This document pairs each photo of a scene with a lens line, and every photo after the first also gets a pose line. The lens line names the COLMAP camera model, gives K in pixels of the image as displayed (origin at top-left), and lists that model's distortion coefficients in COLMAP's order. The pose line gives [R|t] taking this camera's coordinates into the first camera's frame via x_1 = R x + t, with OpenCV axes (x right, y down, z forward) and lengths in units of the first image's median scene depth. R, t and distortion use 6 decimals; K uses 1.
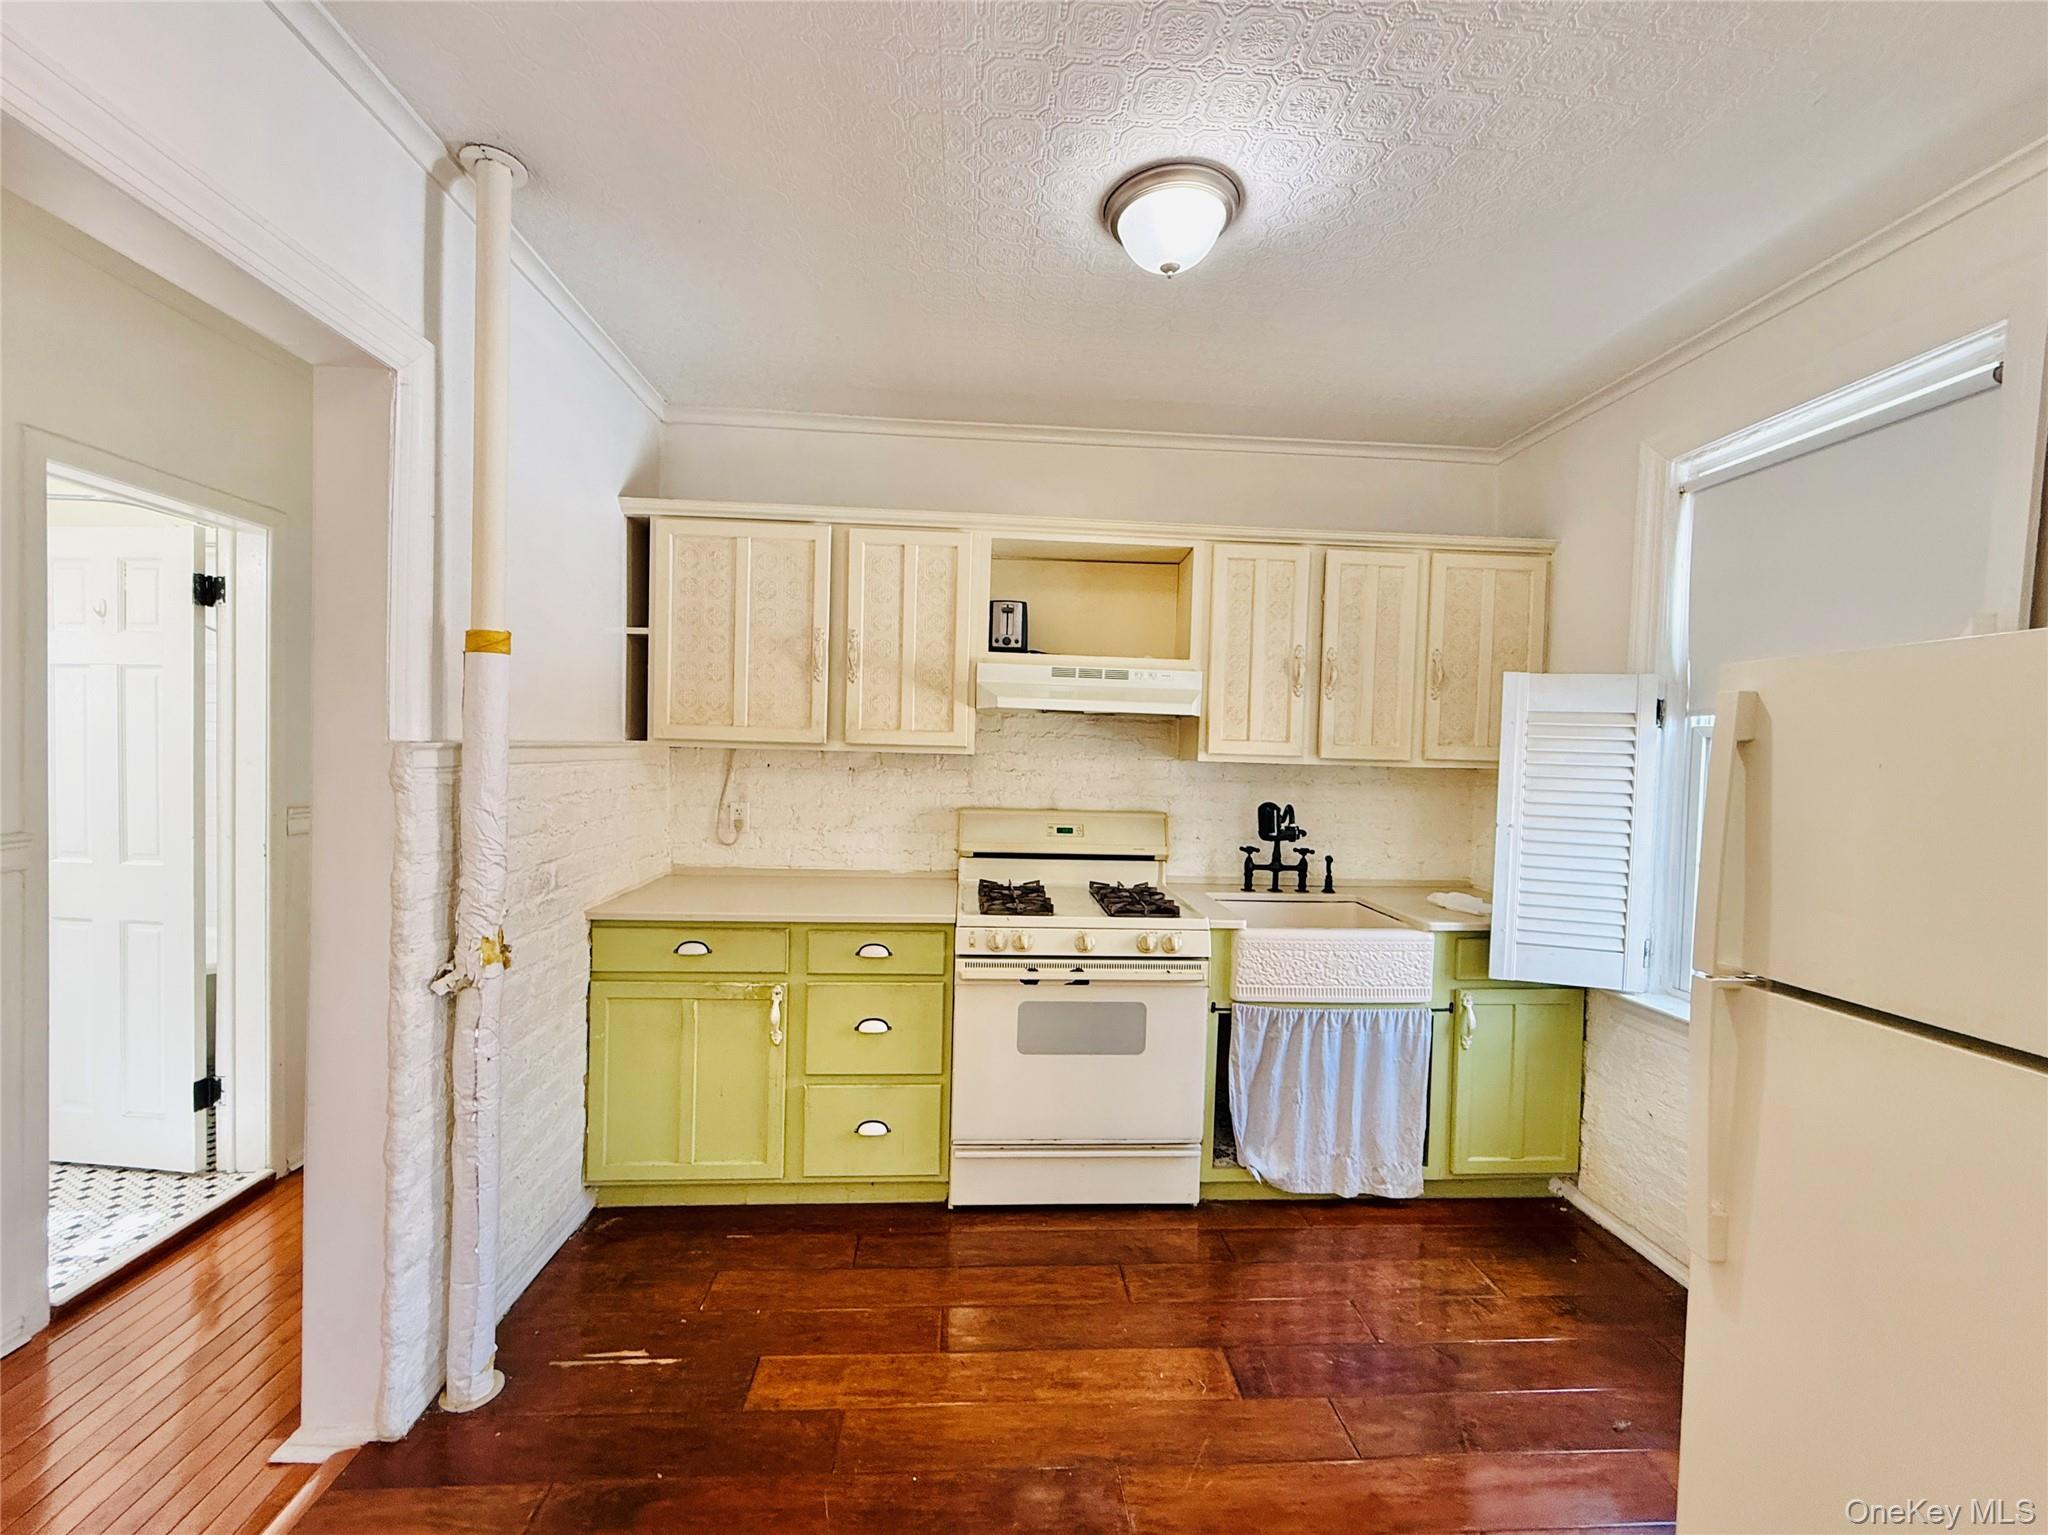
lens RADIAL K [[825.5, 0, 1038.1], [0, 825.5, 769.7], [0, 0, 1]] dist [-0.001427, -0.000171]
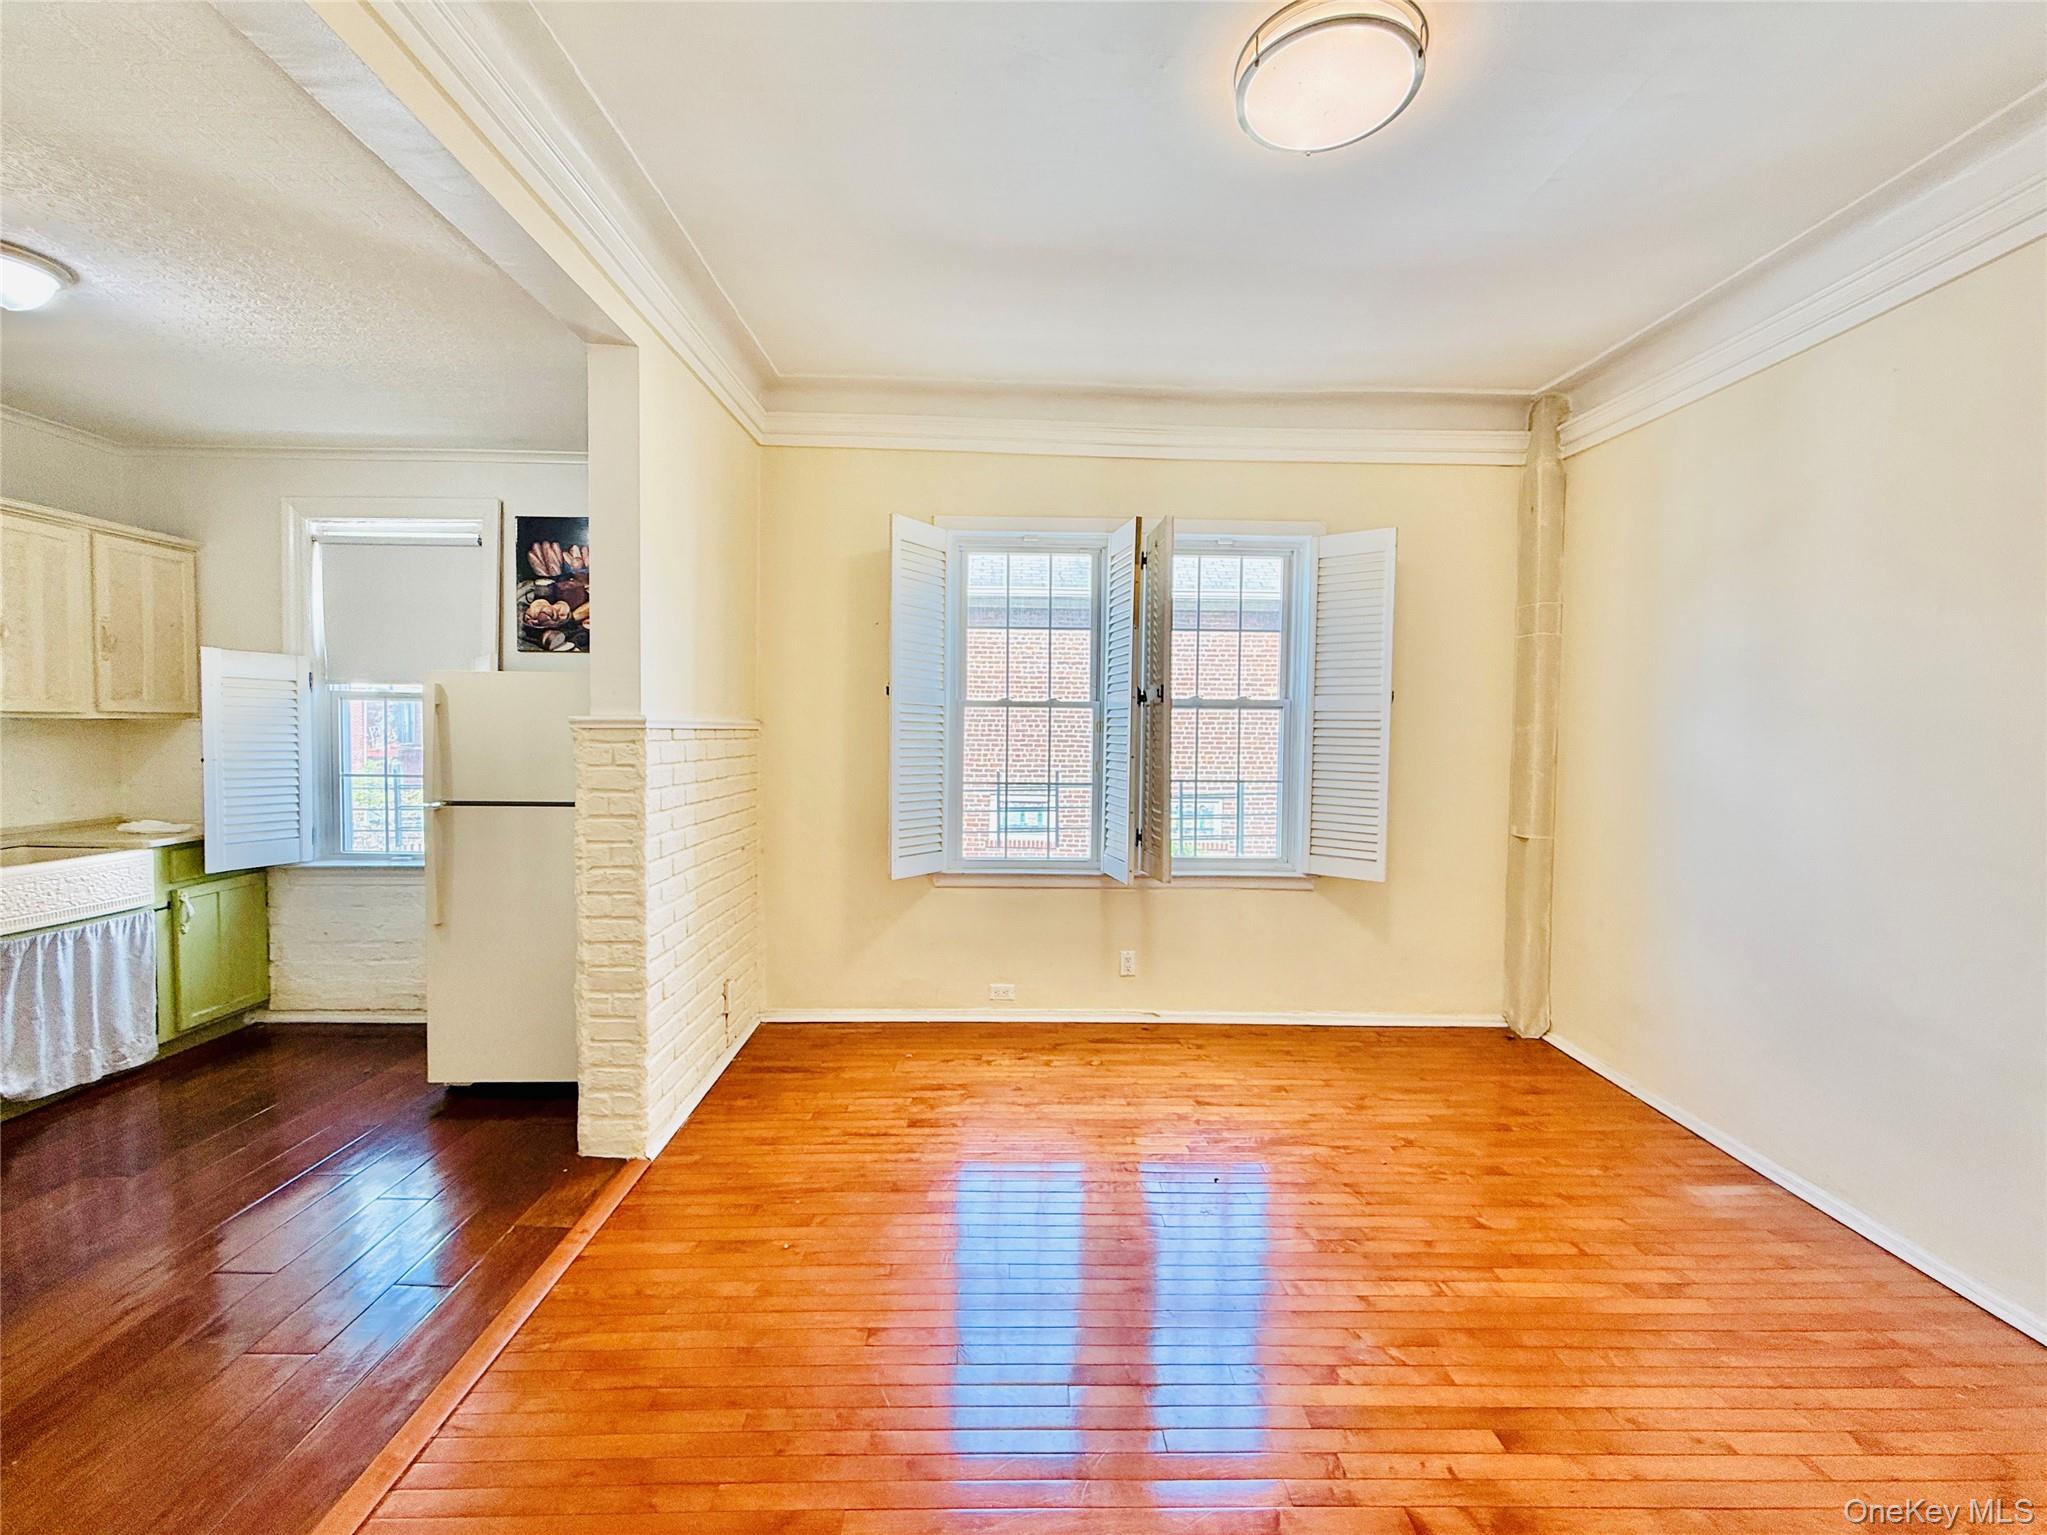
lens RADIAL K [[846.0, 0, 1023.5], [0, 846.0, 767.5], [0, 0, 1]] dist [-0.000481, 0.000121]
pose [[0.043354, -0.069692, 0.996626, -0.738717], [0.010989, 0.997537, 0.069278, -0.002139], [-0.998999, 0.007948, 0.044013, -0.388507]]
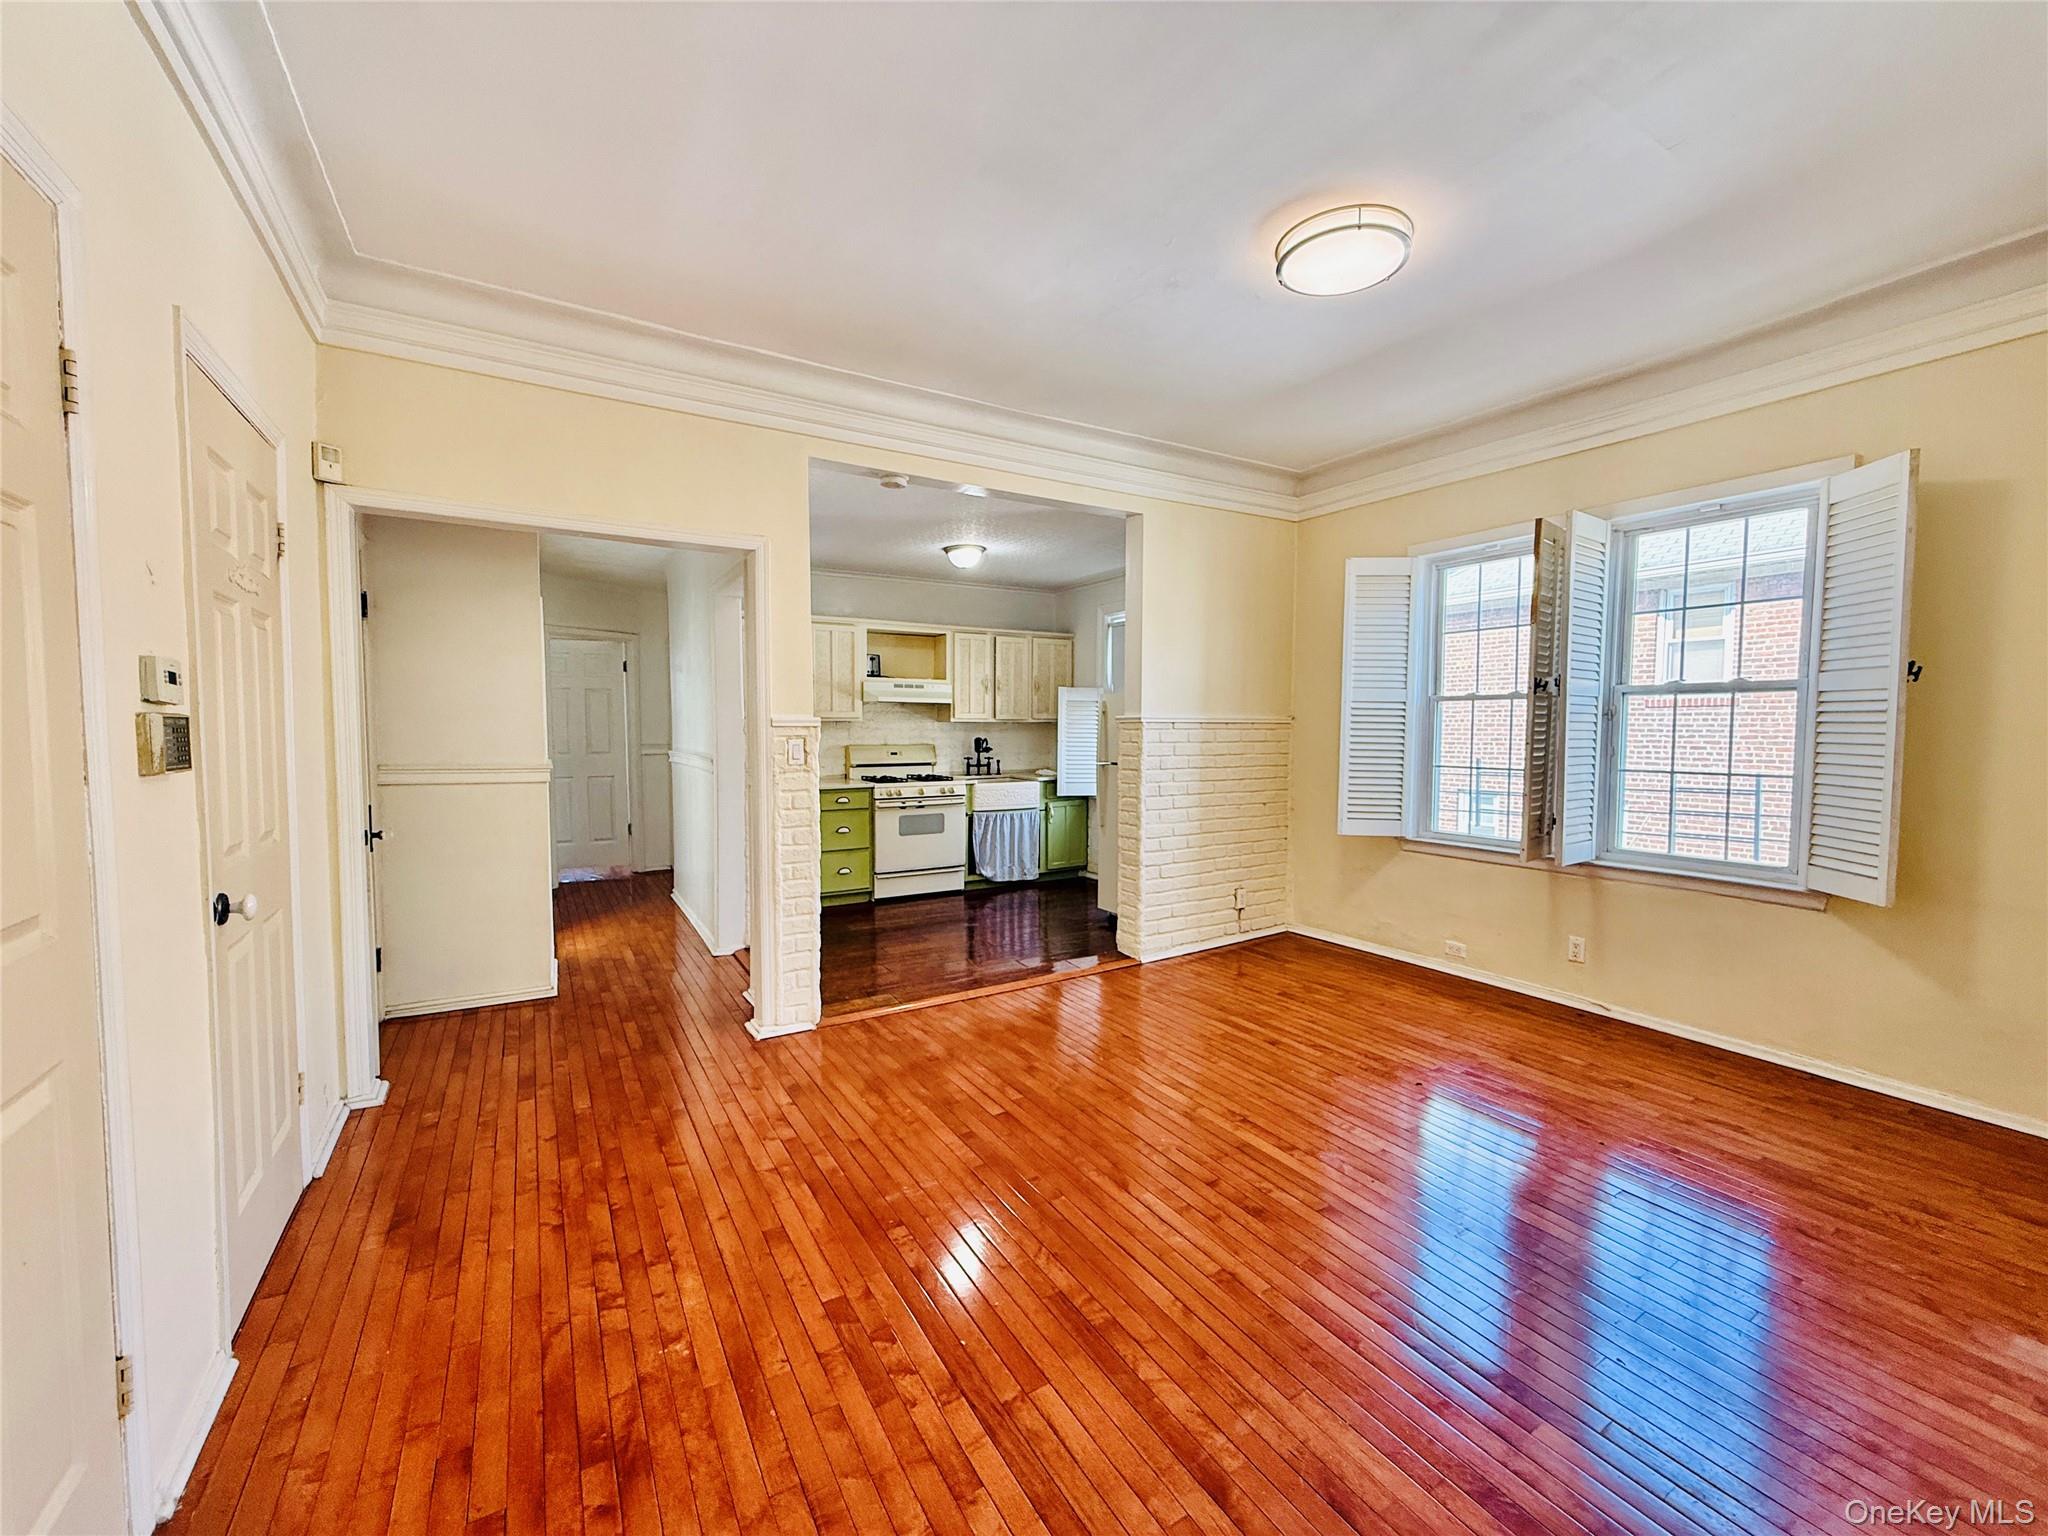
lens RADIAL K [[825.5, 0, 1038.1], [0, 825.5, 770.2], [0, 0, 1]] dist [-0.001427, -0.000171]
pose [[0.883839, -0.049703, 0.465143, -0.788980], [0.032077, 0.998438, 0.045738, 0.032323], [-0.466690, -0.025505, 0.884053, -1.406743]]
